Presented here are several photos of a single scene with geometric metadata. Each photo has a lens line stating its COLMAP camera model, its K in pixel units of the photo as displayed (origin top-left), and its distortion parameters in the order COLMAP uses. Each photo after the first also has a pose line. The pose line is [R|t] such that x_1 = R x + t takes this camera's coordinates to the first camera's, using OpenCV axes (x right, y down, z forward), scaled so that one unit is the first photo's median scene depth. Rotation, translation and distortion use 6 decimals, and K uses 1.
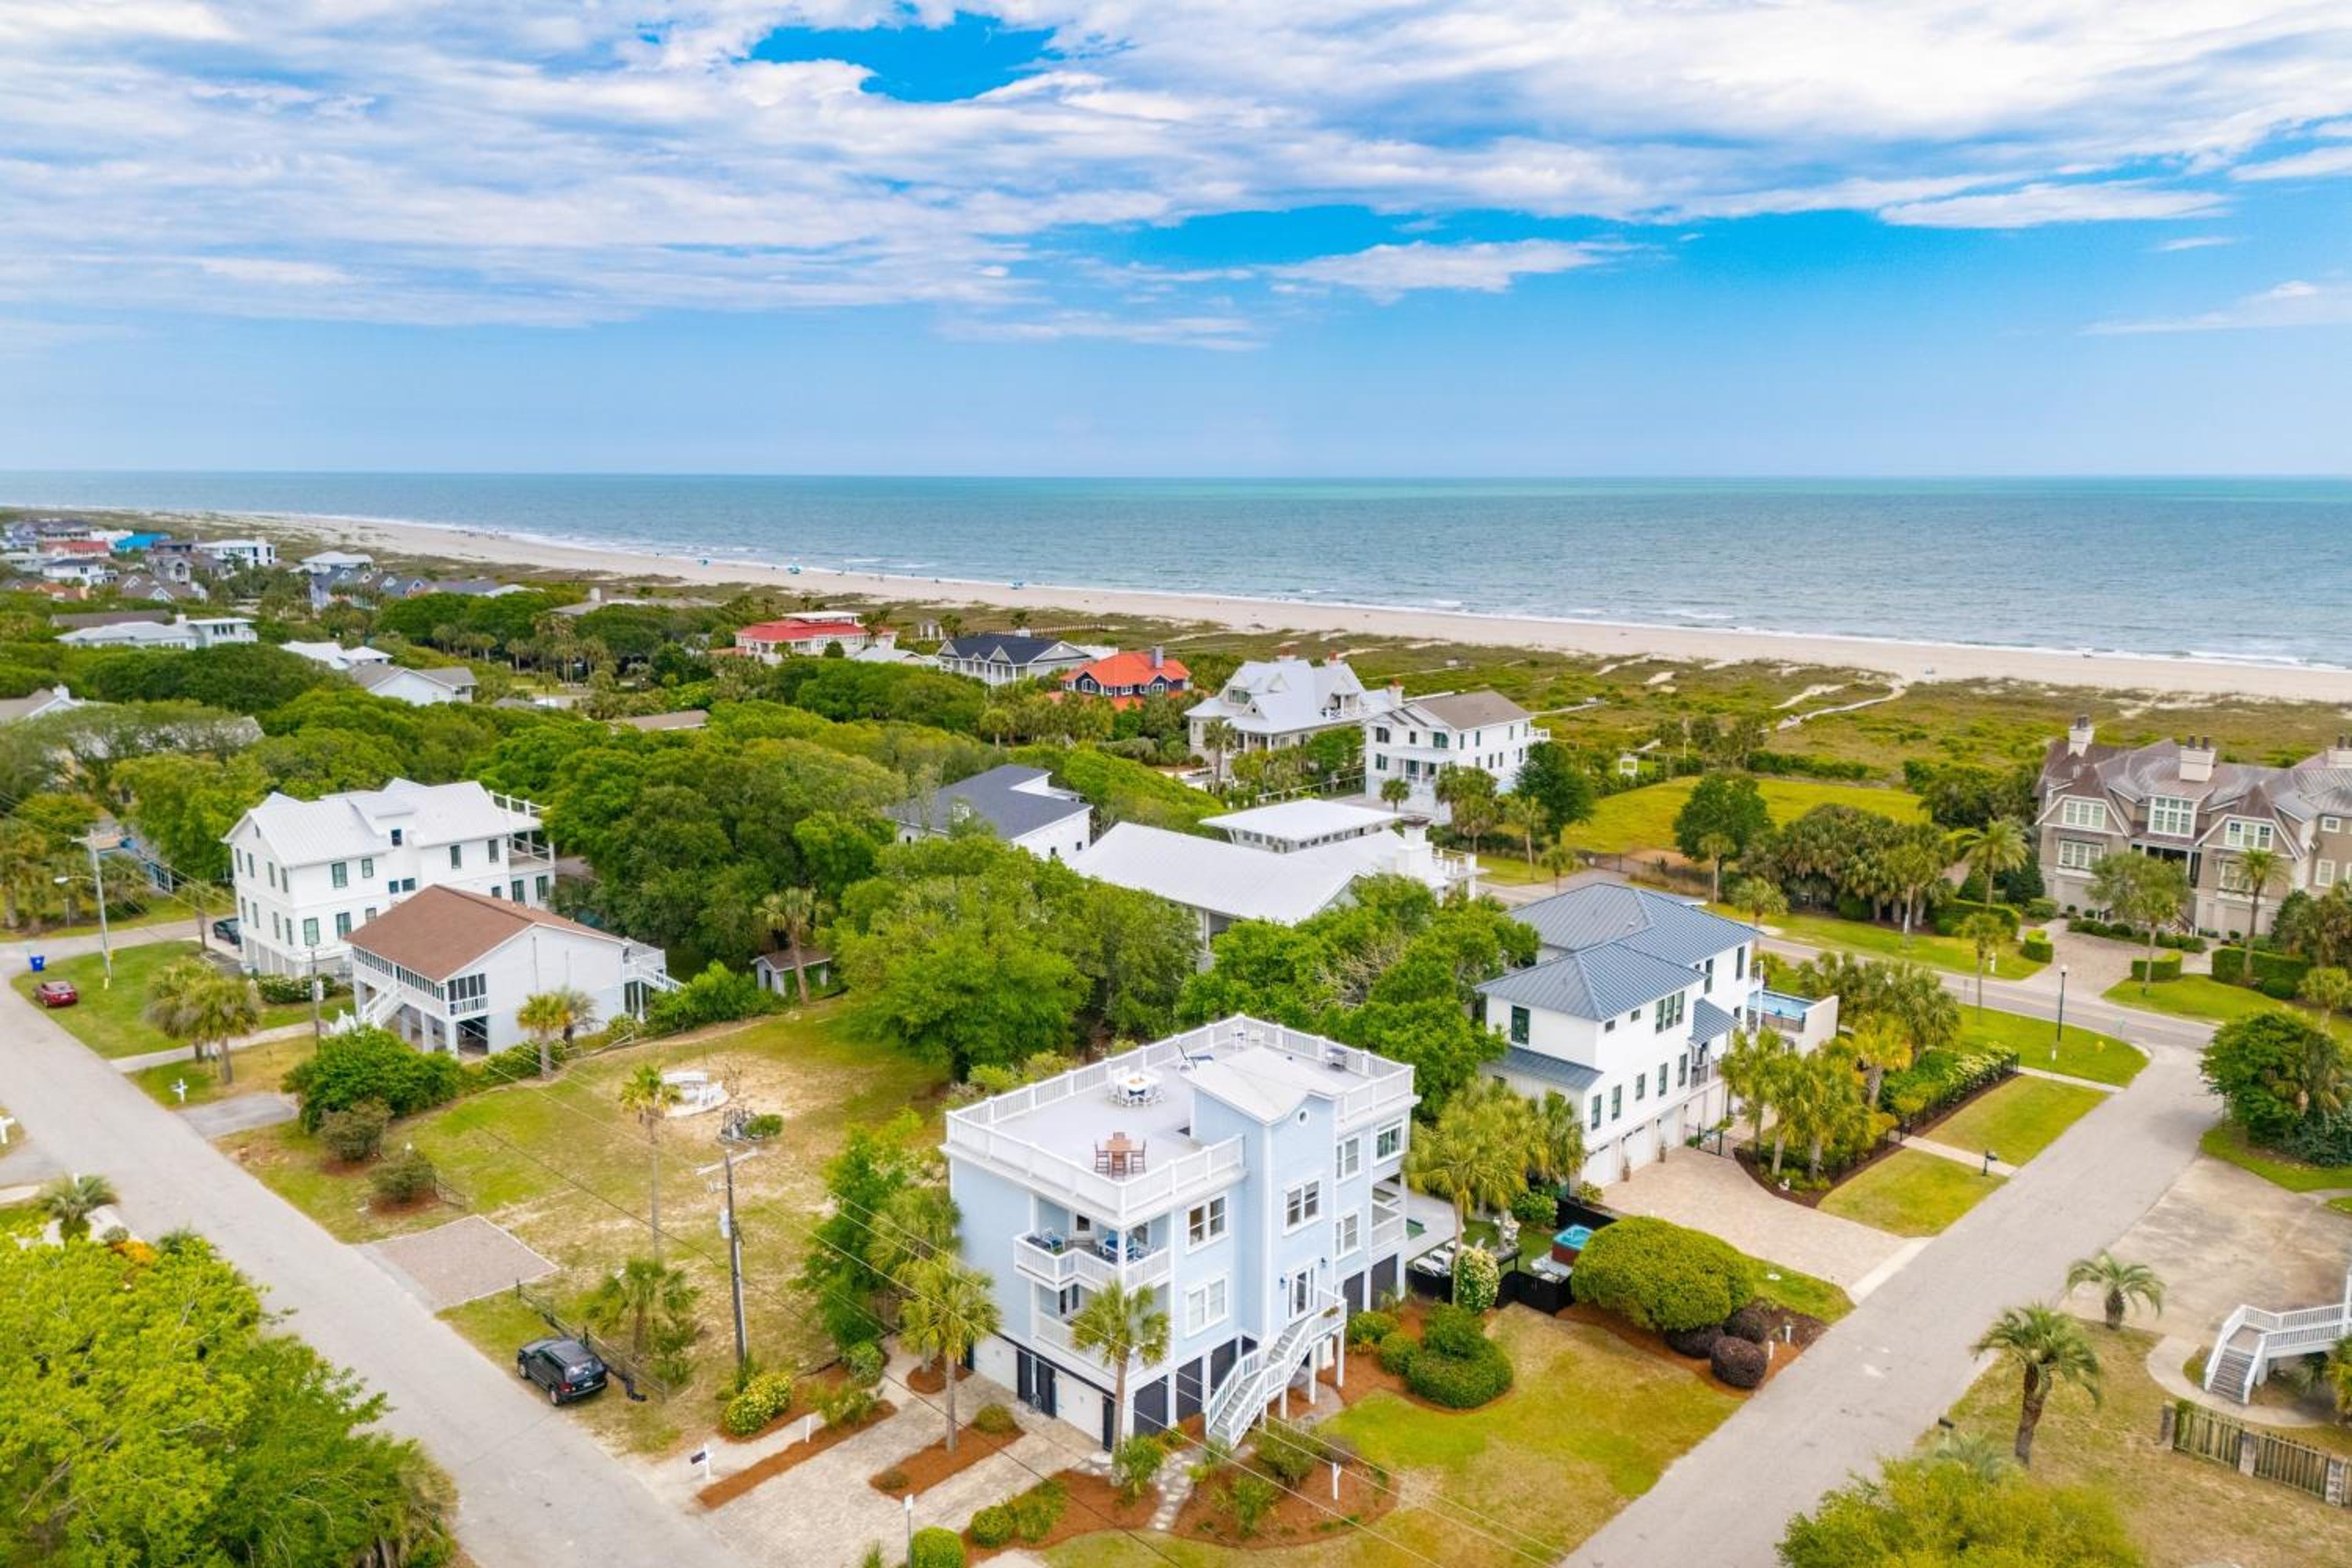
lens RADIAL K [[1721.0, 0, 1176.0], [0, 1721.0, 784.0], [0, 0, 1]] dist [0.082776, -0.082410]
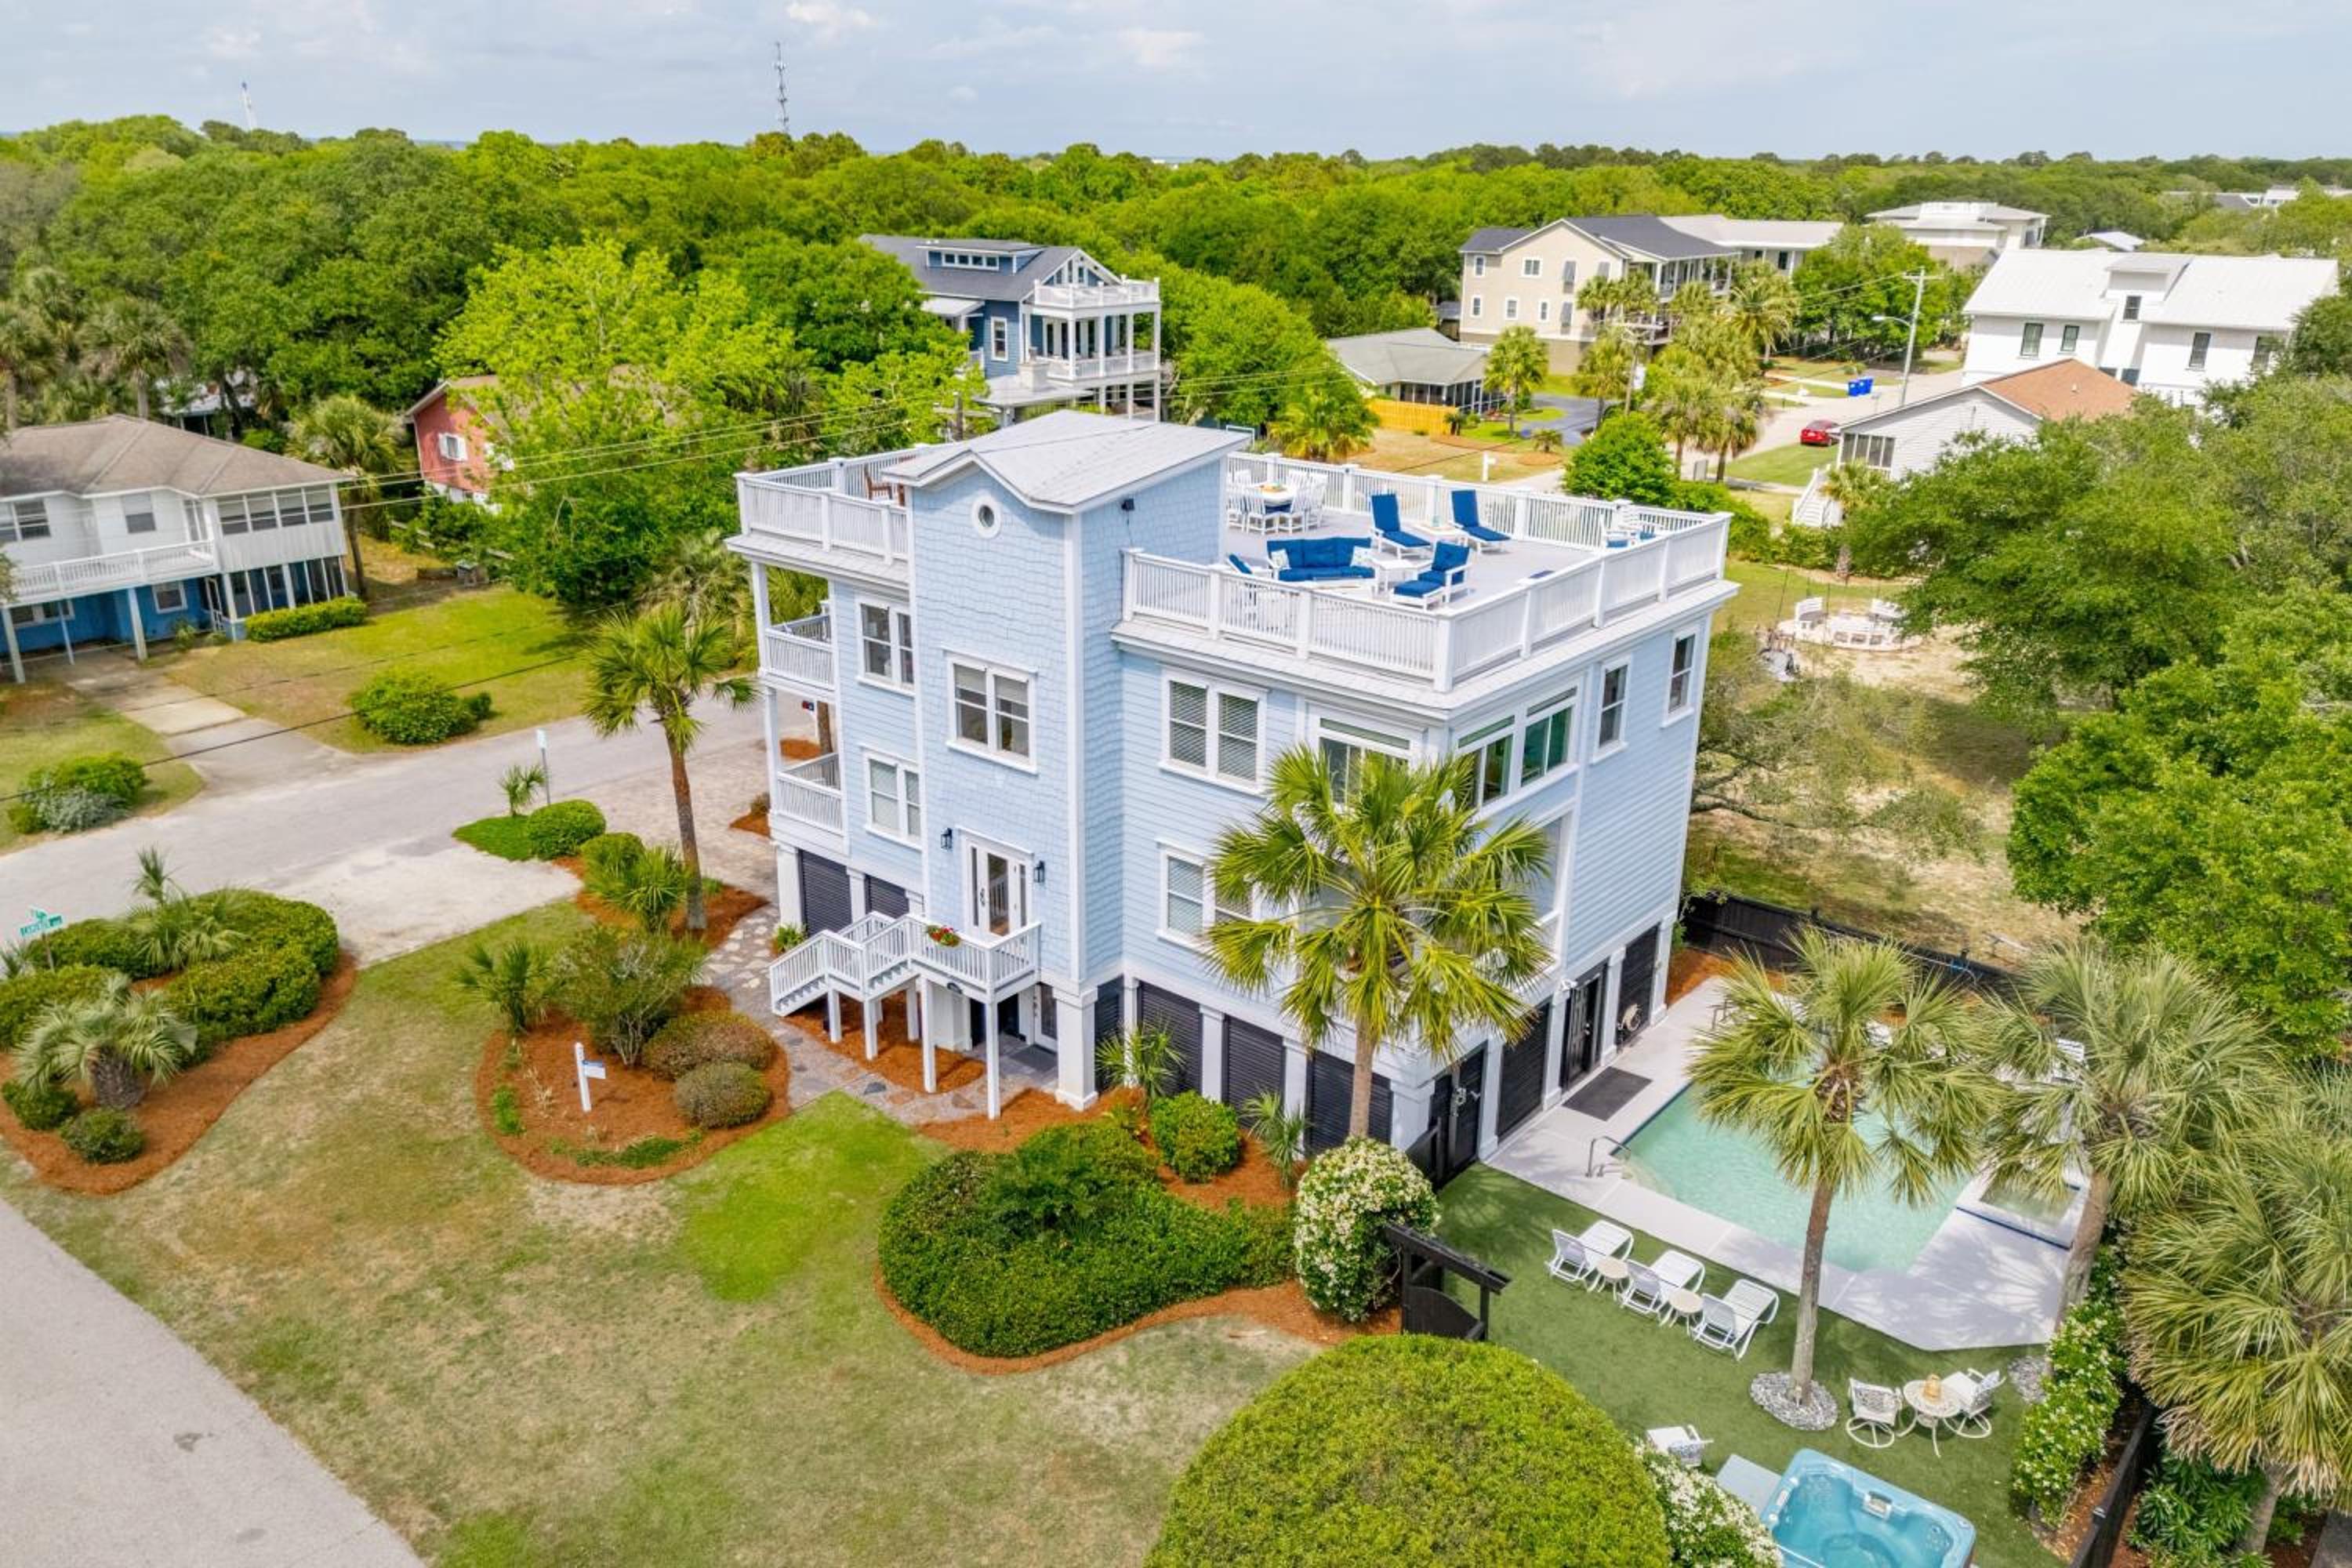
lens RADIAL K [[1728.3, 0, 1178.7], [0, 1728.3, 768.4], [0, 0, 1]] dist [0.087446, -0.088037]
pose [[0.075157, 0.331053, -0.940614, 0.394700], [-0.189298, 0.930866, 0.312497, 0.078346], [0.979039, 0.154570, 0.132629, 0.753616]]
